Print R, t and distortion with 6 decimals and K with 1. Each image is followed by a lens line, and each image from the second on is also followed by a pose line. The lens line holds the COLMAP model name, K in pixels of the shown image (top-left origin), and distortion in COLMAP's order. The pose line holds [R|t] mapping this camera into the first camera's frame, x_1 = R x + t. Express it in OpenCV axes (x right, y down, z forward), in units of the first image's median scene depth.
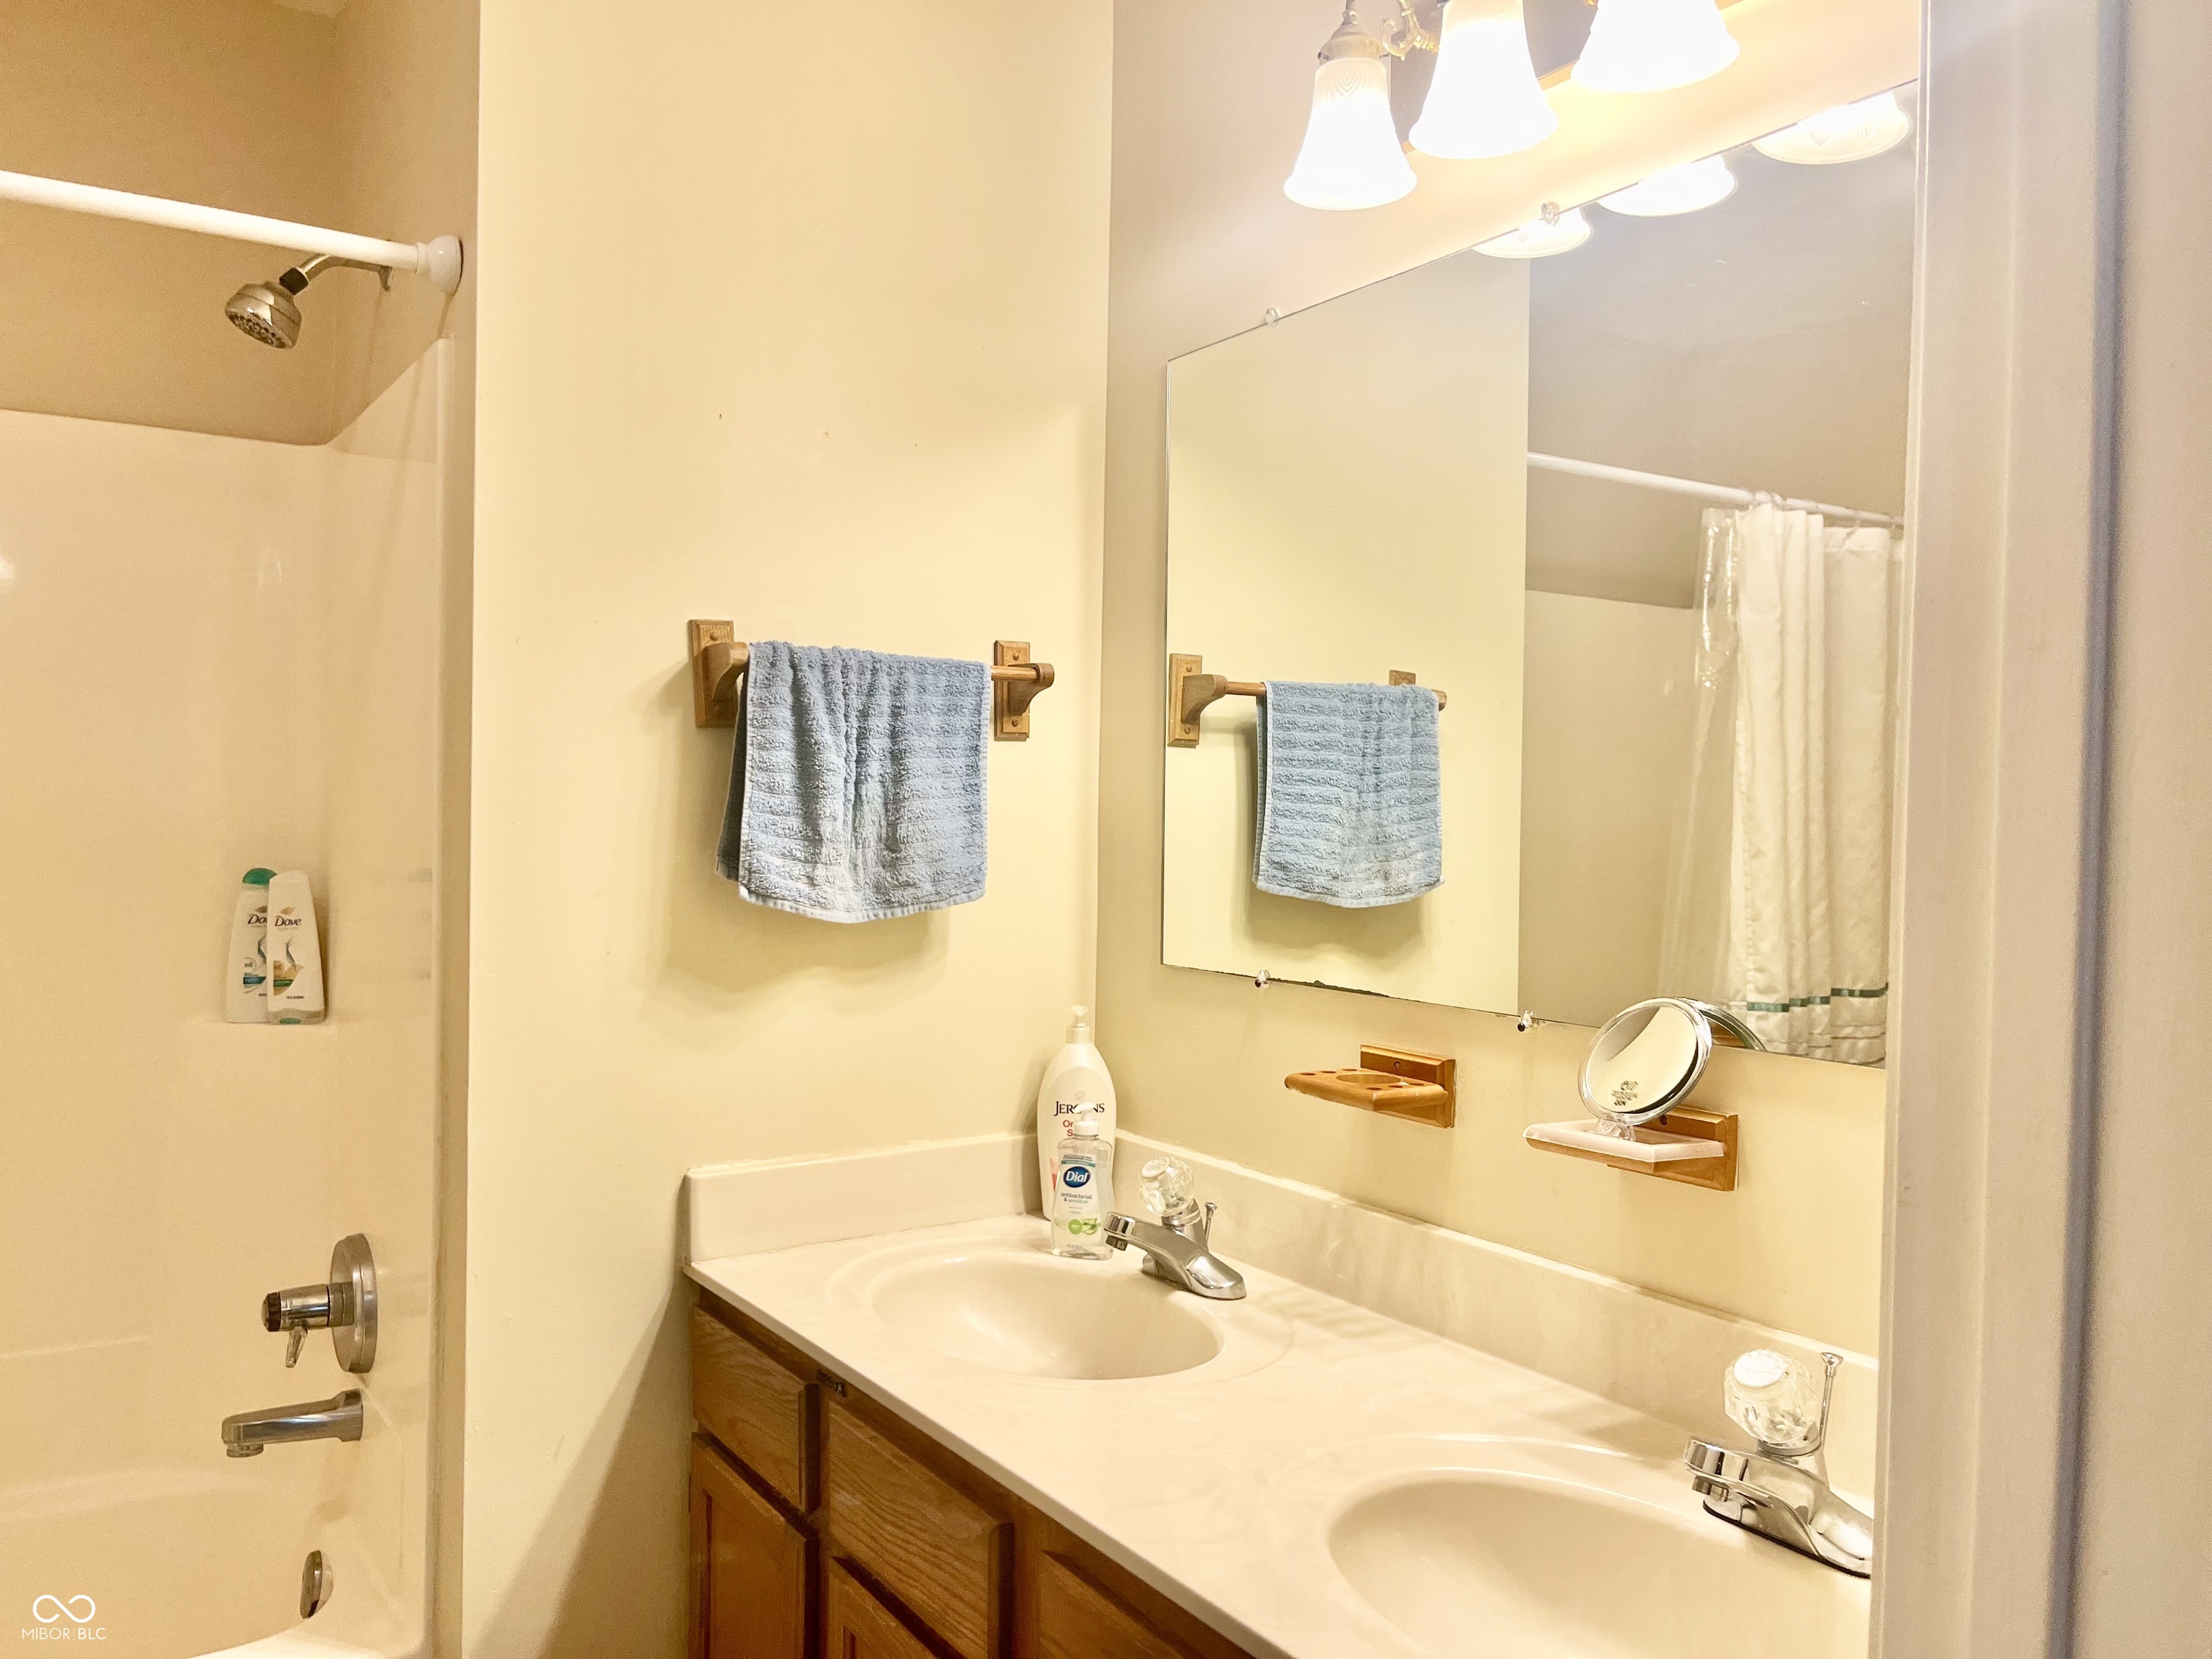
lens RADIAL K [[1669.1, 0, 1106.3], [0, 1669.1, 828.3], [0, 0, 1]] dist [0.063968, -0.096794]
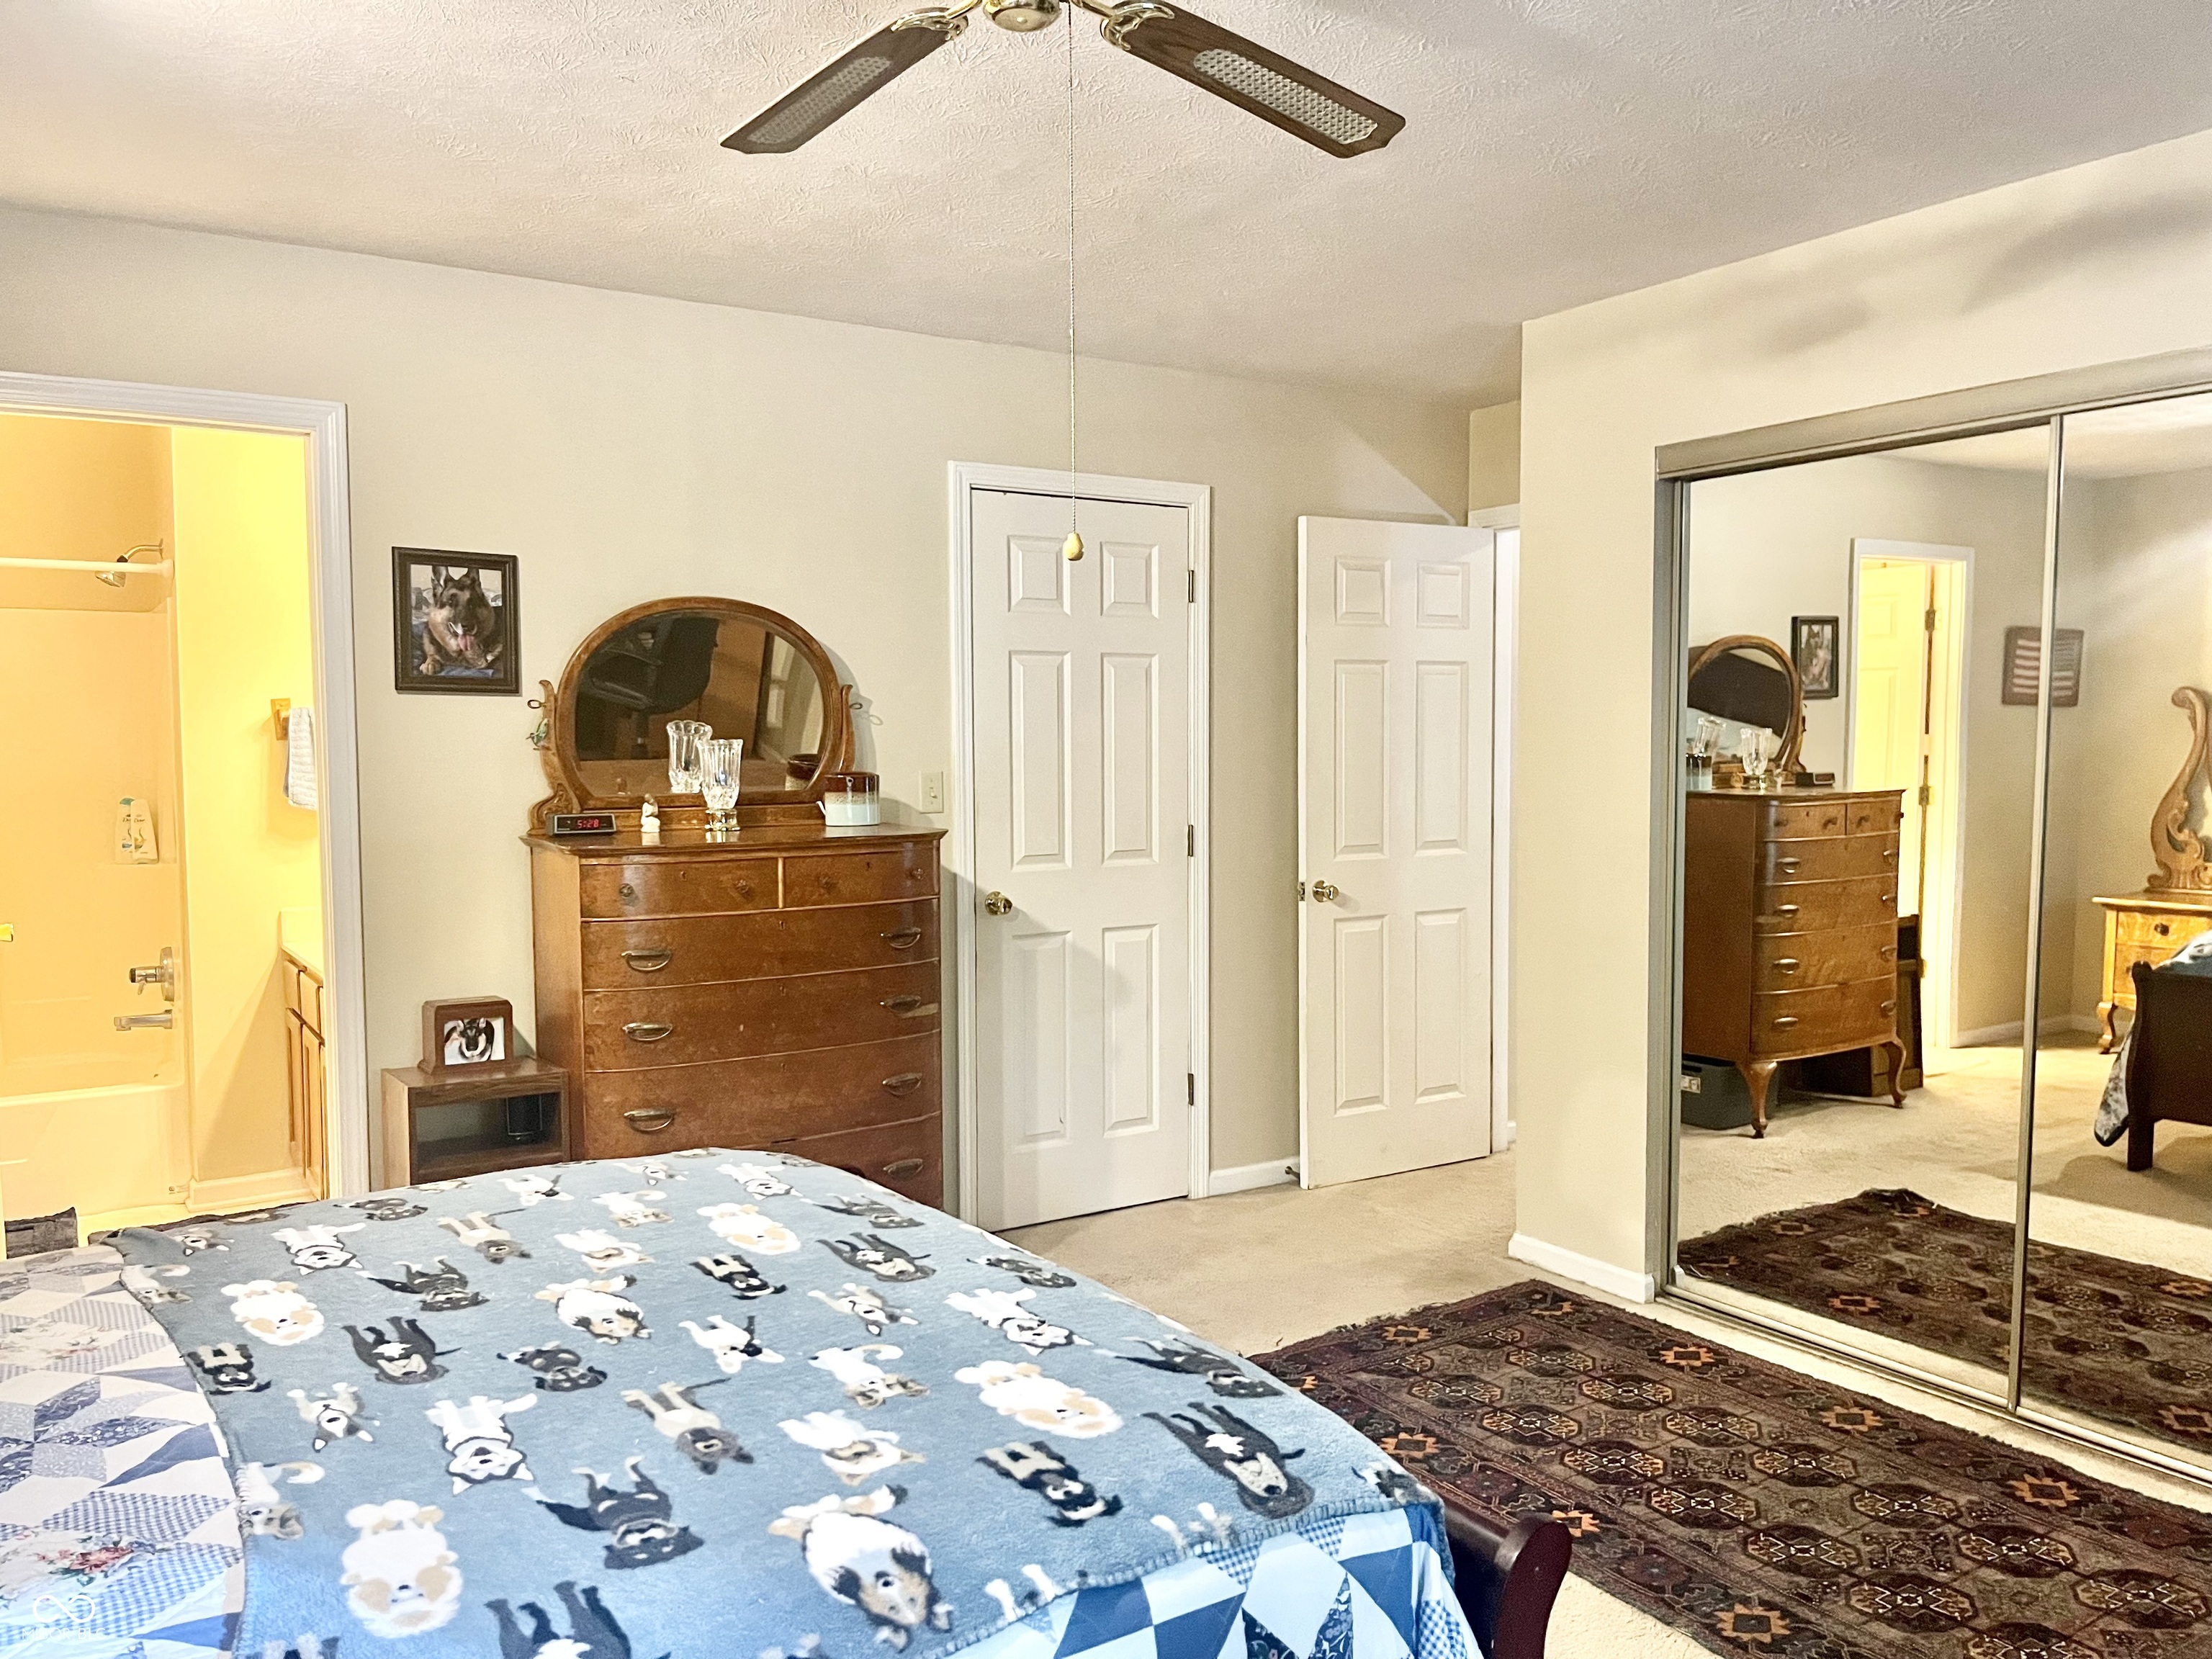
lens RADIAL K [[1669.1, 0, 1104.5], [0, 1669.1, 832.9], [0, 0, 1]] dist [0.063968, -0.096794]
pose [[0.999763, -0.015873, -0.014922, 0.968357], [0.016564, 0.998739, 0.047383, -0.017188], [0.014151, -0.047619, 0.998765, -1.438807]]
